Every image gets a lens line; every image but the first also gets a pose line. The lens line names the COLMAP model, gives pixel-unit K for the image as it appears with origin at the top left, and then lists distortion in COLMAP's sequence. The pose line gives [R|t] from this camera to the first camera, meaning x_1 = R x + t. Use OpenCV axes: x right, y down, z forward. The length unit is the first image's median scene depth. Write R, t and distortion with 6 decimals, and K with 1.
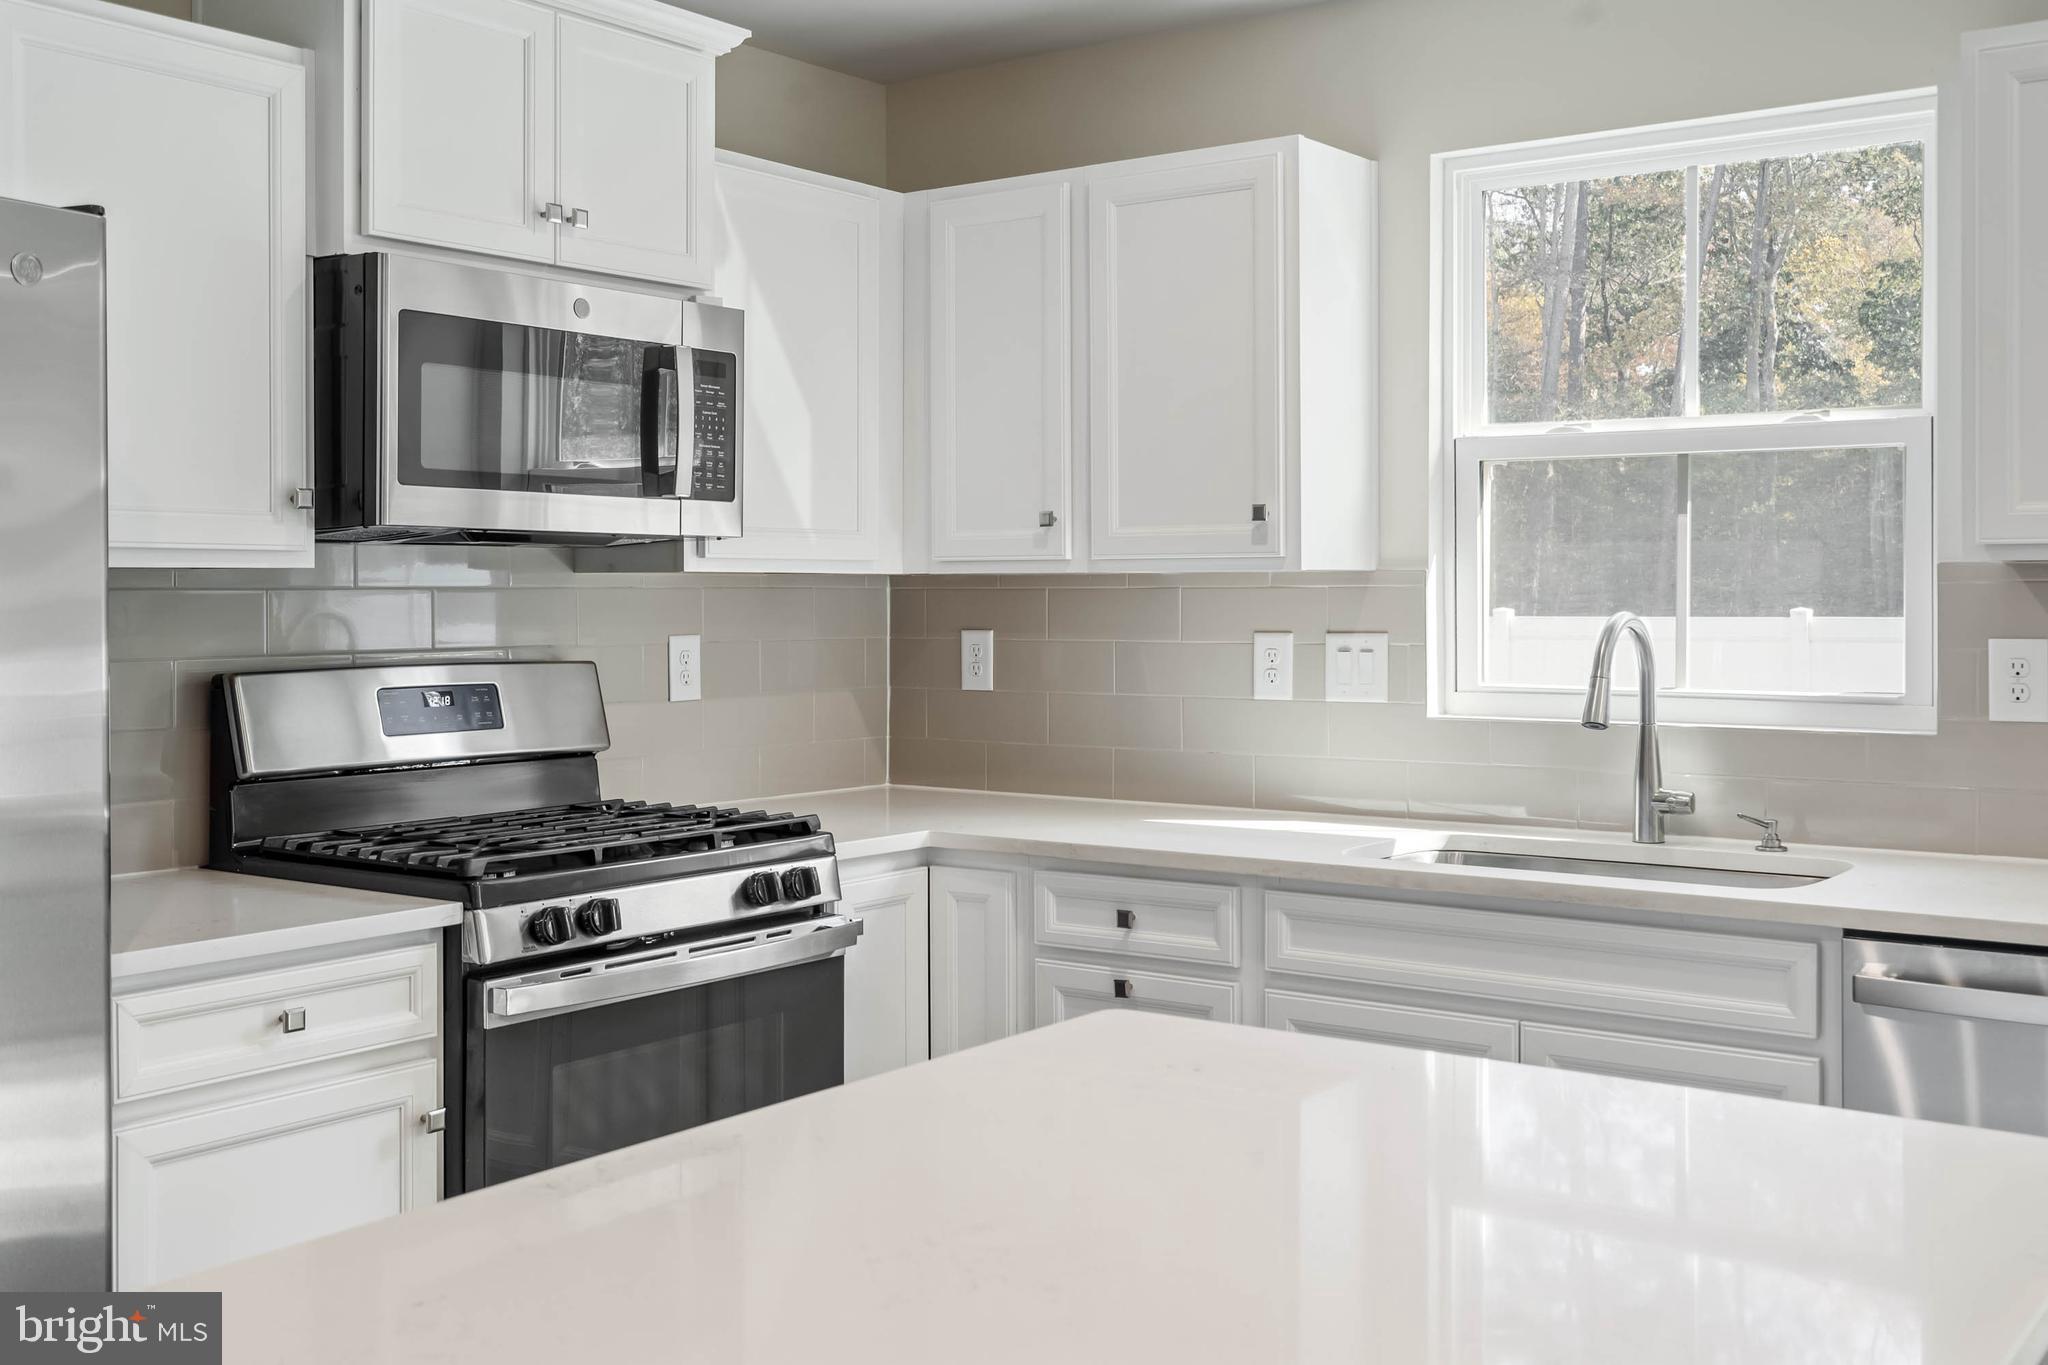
lens RADIAL K [[2104.1, 0, 1030.5], [0, 2104.1, 614.7], [0, 0, 1]] dist [0.016790, 0.001990]
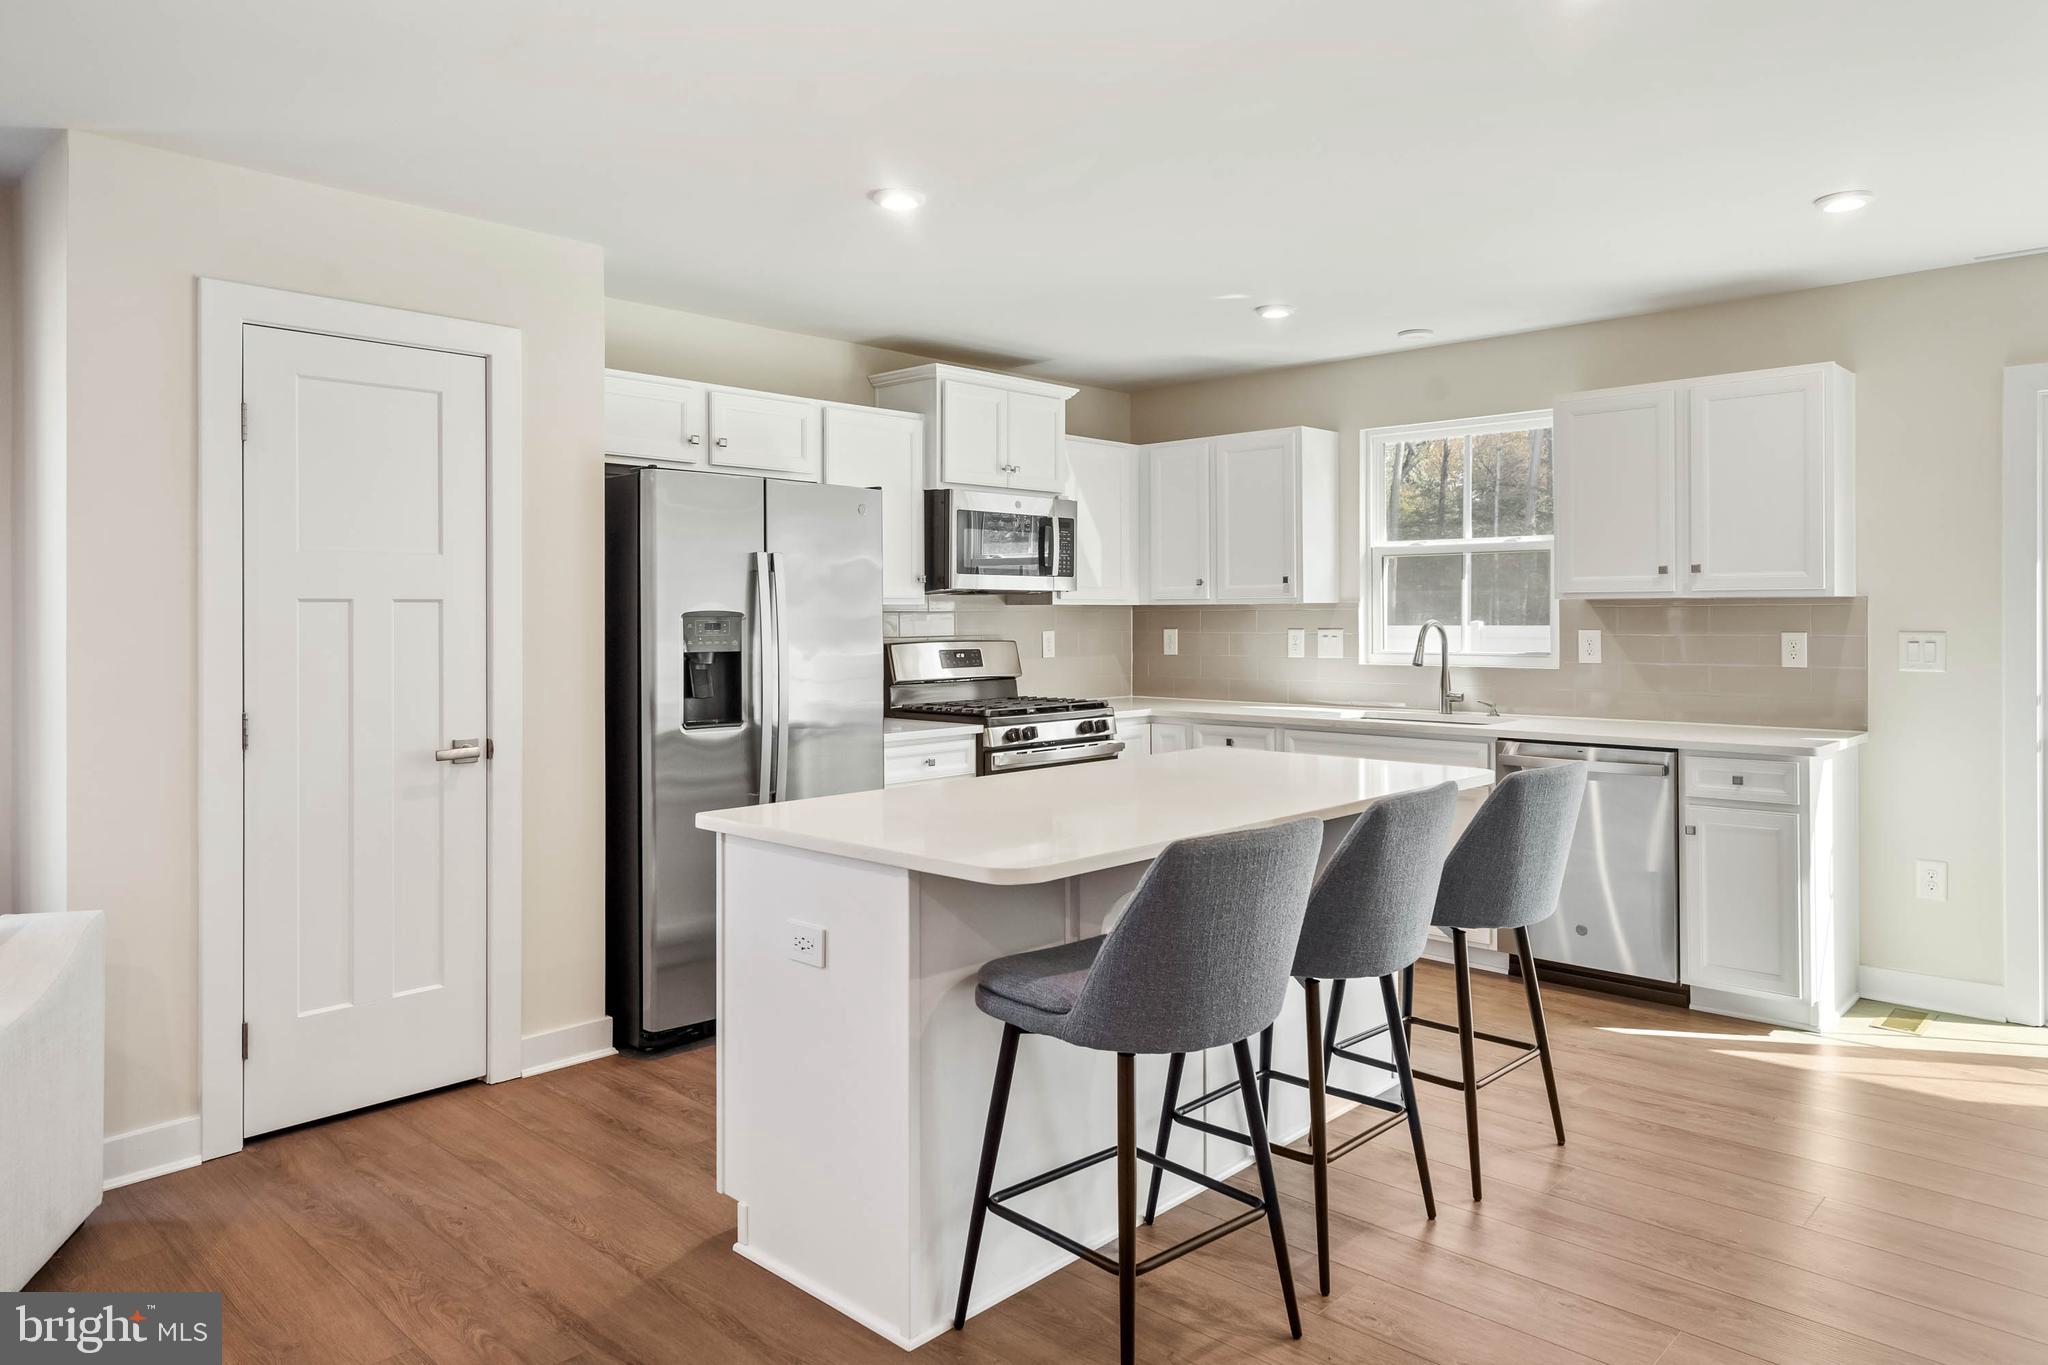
lens RADIAL K [[1313.2, 0, 1039.5], [0, 1313.2, 609.5], [0, 0, 1]] dist [0.007960, 0.000955]
pose [[0.992023, -0.002756, -0.126024, 0.017440], [0.001146, 0.999917, -0.012841, 0.005574], [0.126049, 0.012594, 0.991944, -0.572075]]
